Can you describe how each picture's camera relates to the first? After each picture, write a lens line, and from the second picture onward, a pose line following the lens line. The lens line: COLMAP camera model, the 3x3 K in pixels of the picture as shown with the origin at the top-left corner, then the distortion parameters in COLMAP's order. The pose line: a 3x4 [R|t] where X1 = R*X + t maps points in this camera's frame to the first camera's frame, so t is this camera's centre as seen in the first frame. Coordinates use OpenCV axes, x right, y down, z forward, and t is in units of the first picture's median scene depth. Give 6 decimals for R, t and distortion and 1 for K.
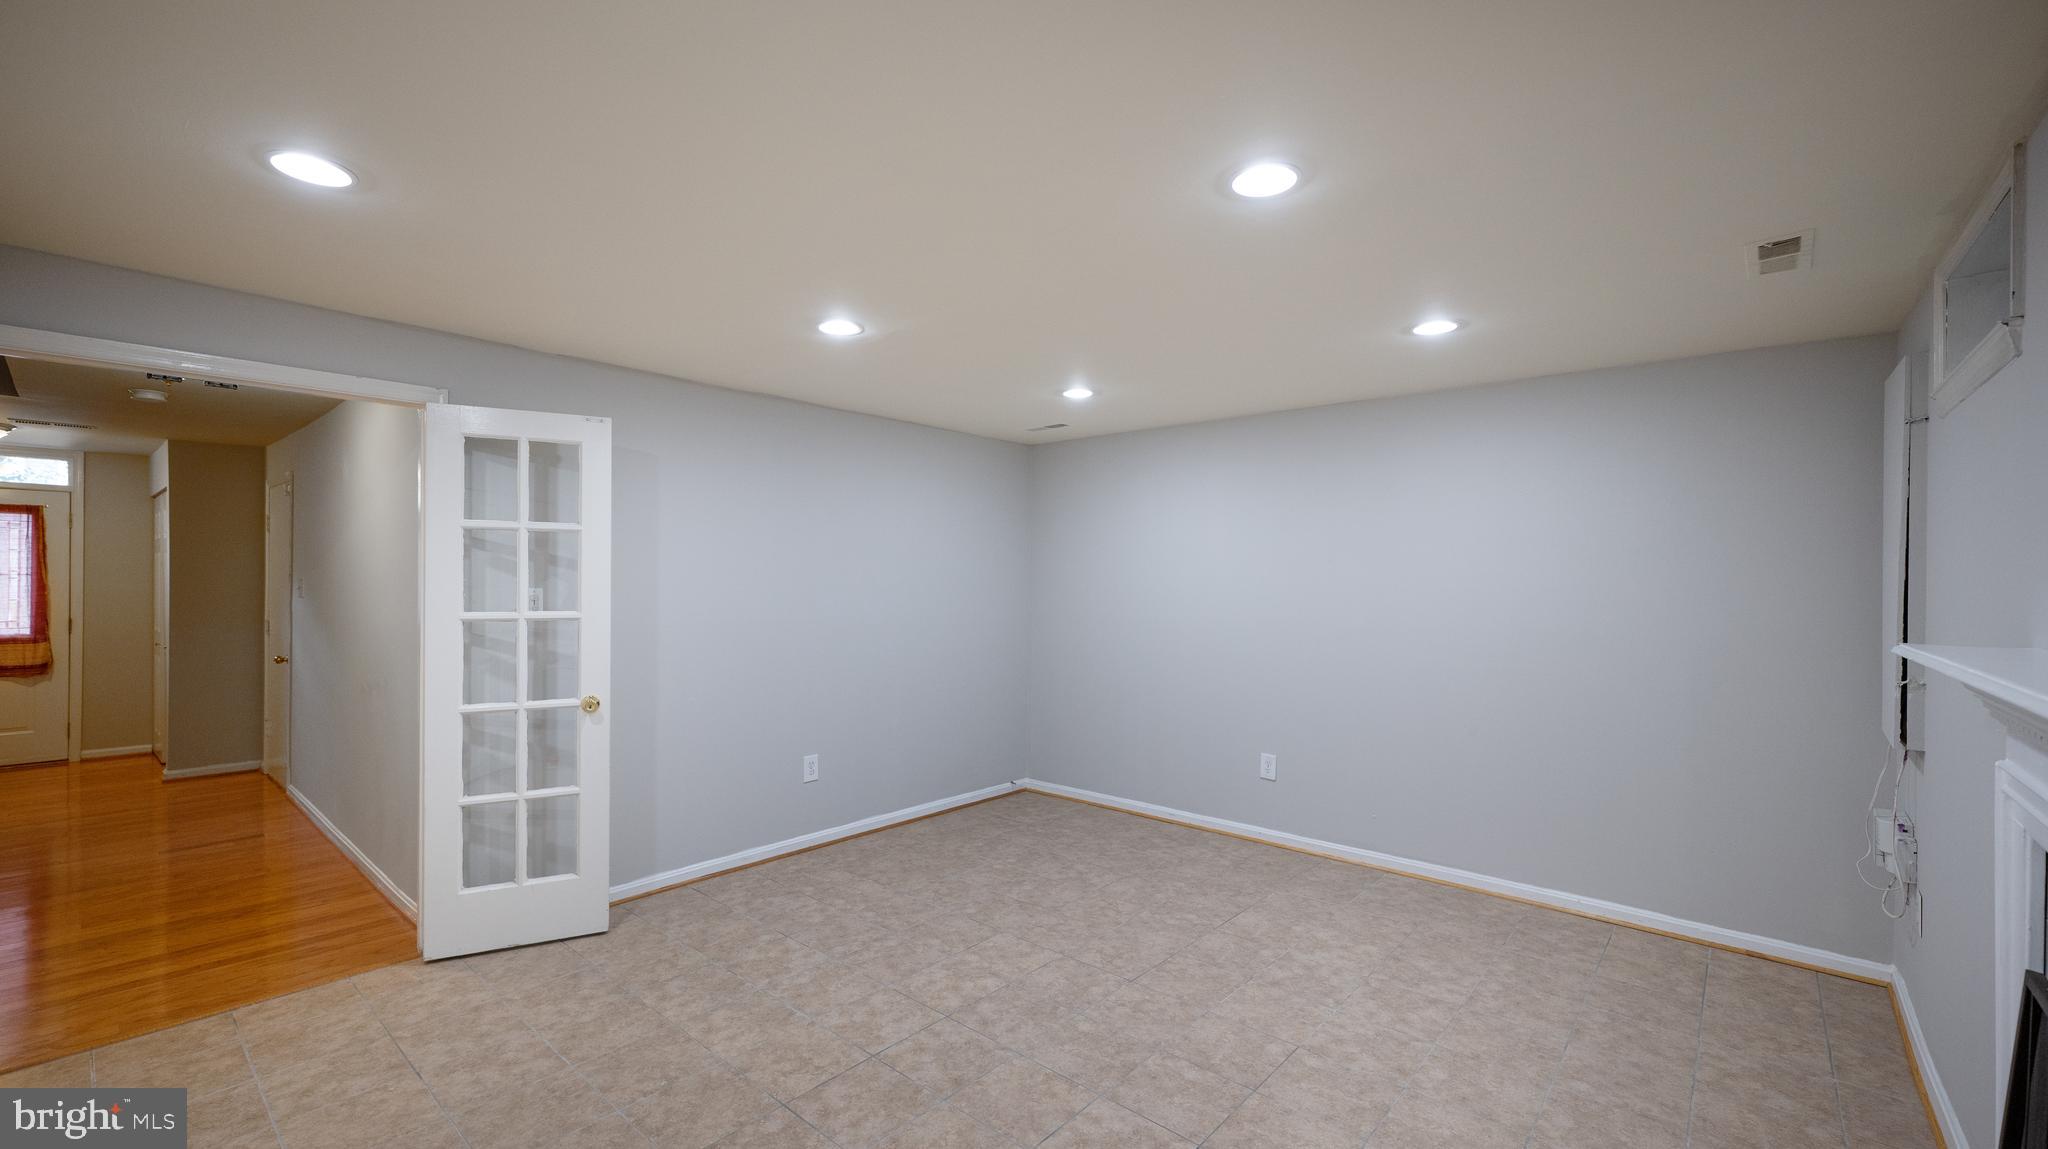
lens RADIAL K [[837.5, 0, 1012.0], [0, 837.5, 585.3], [0, 0, 1]] dist [0.002863, 0.000128]
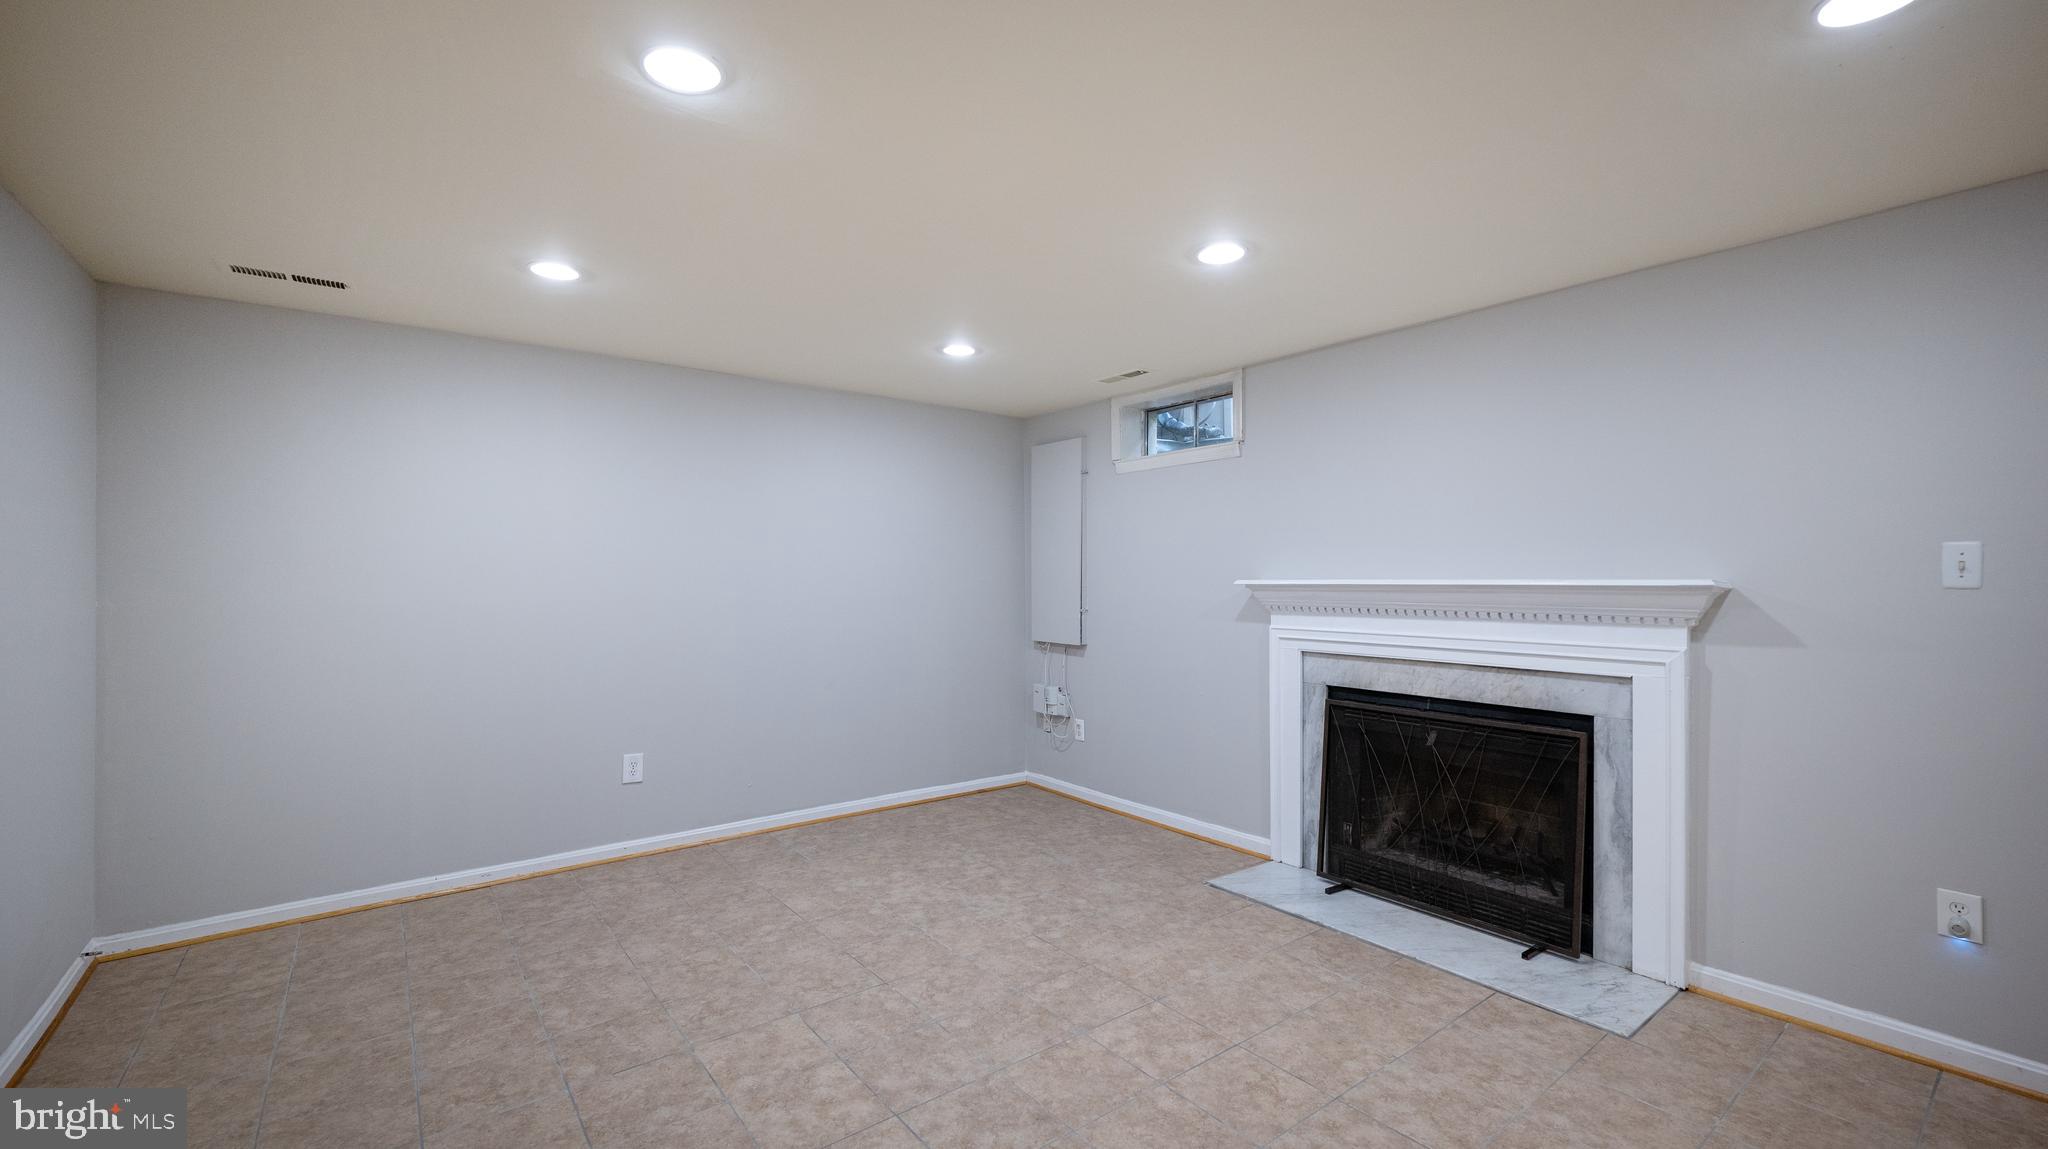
lens RADIAL K [[837.5, 0, 1014.4], [0, 837.5, 574.5], [0, 0, 1]] dist [0.002863, 0.000128]
pose [[0.191112, -0.005579, 0.981552, -0.664686], [0.007984, 0.999960, 0.004129, 0.020074], [-0.981536, 0.007047, 0.191149, 0.622577]]
